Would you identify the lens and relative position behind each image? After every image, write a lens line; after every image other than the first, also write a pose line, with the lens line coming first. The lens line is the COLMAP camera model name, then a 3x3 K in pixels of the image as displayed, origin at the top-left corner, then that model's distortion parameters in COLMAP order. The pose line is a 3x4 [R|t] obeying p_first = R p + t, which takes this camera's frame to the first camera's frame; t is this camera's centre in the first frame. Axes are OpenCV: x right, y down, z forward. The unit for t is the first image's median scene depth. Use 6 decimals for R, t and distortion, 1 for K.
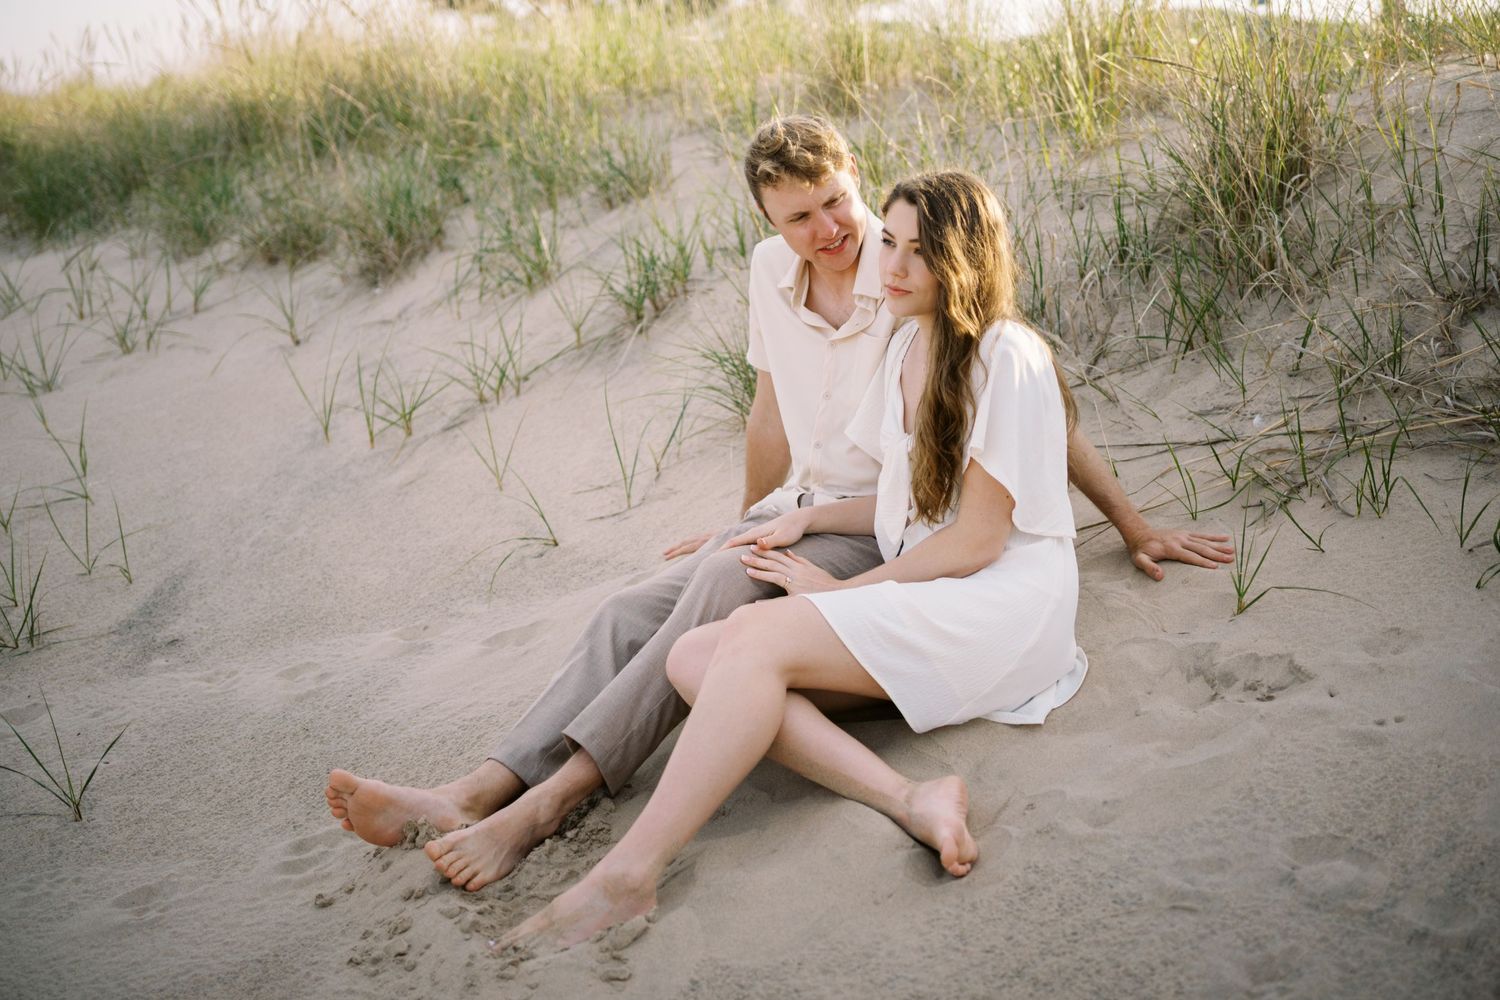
lens RADIAL K [[1669.5, 0, 749.7], [0, 1669.5, 503.5], [0, 0, 1]] dist [-0.019325, 0.000000]
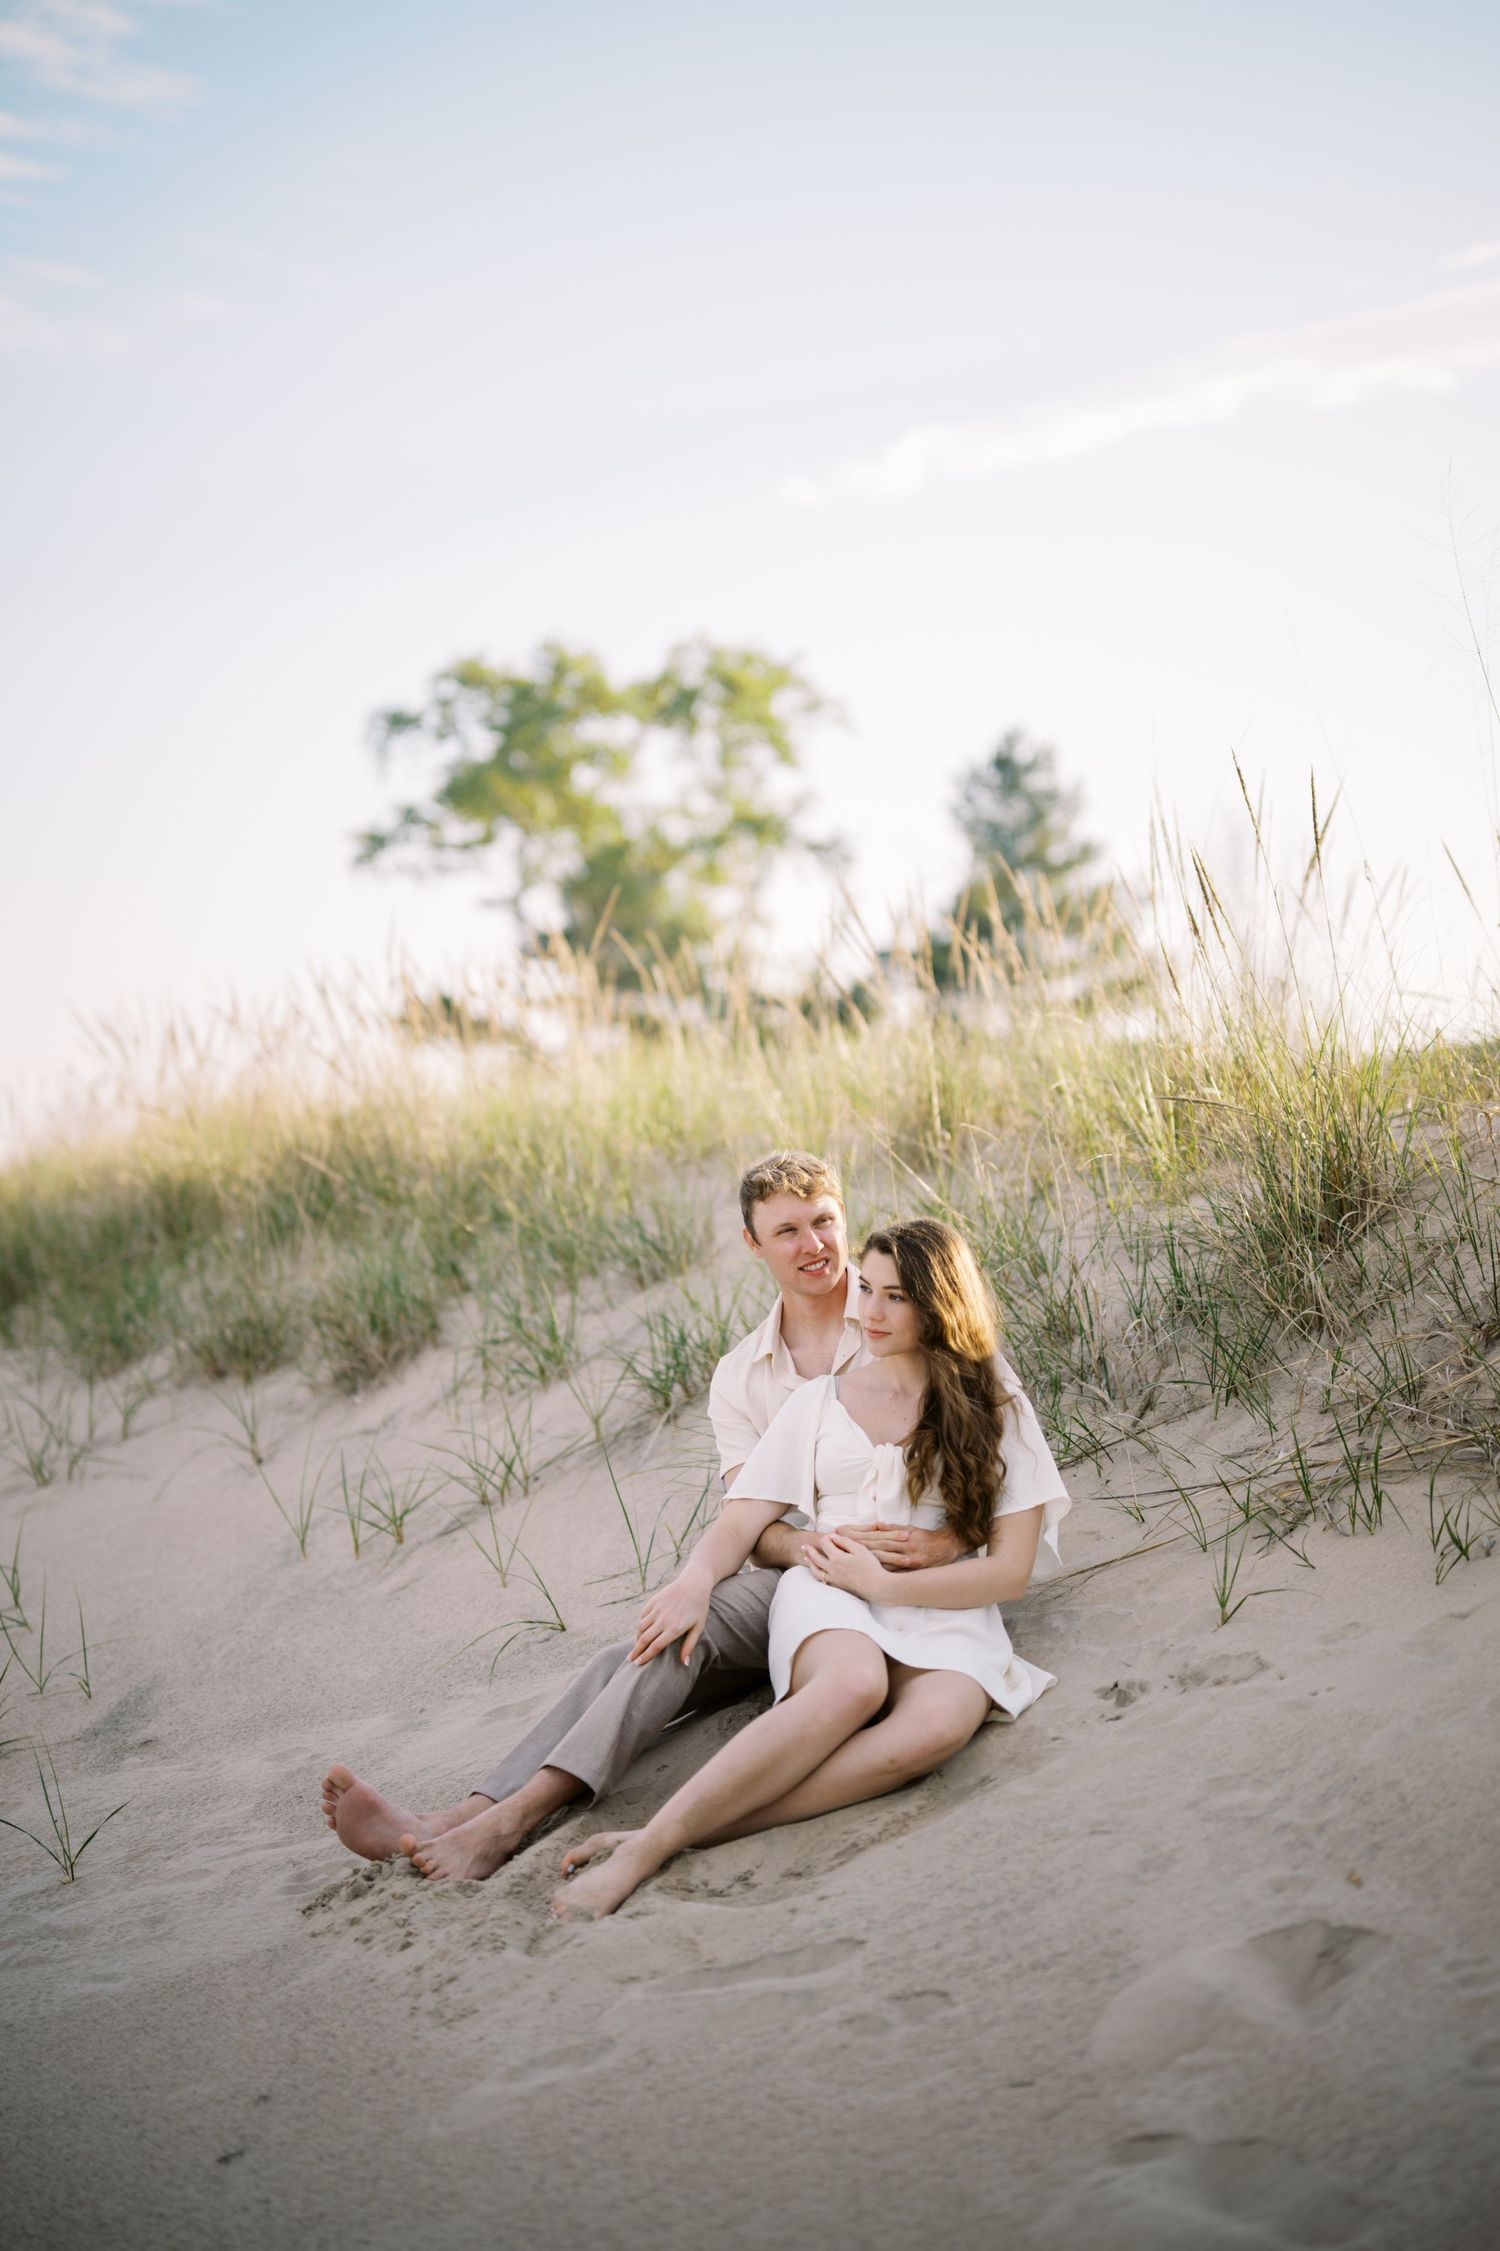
lens RADIAL K [[3219.3, 0, 749.8], [0, 3219.3, 1125.3], [0, 0, 1]] dist [0.025807, 0.000000]
pose [[0.996931, -0.028495, -0.072919, 0.100575], [0.009221, 0.967663, -0.252078, 0.167127], [0.077744, 0.250632, 0.964956, -0.628145]]
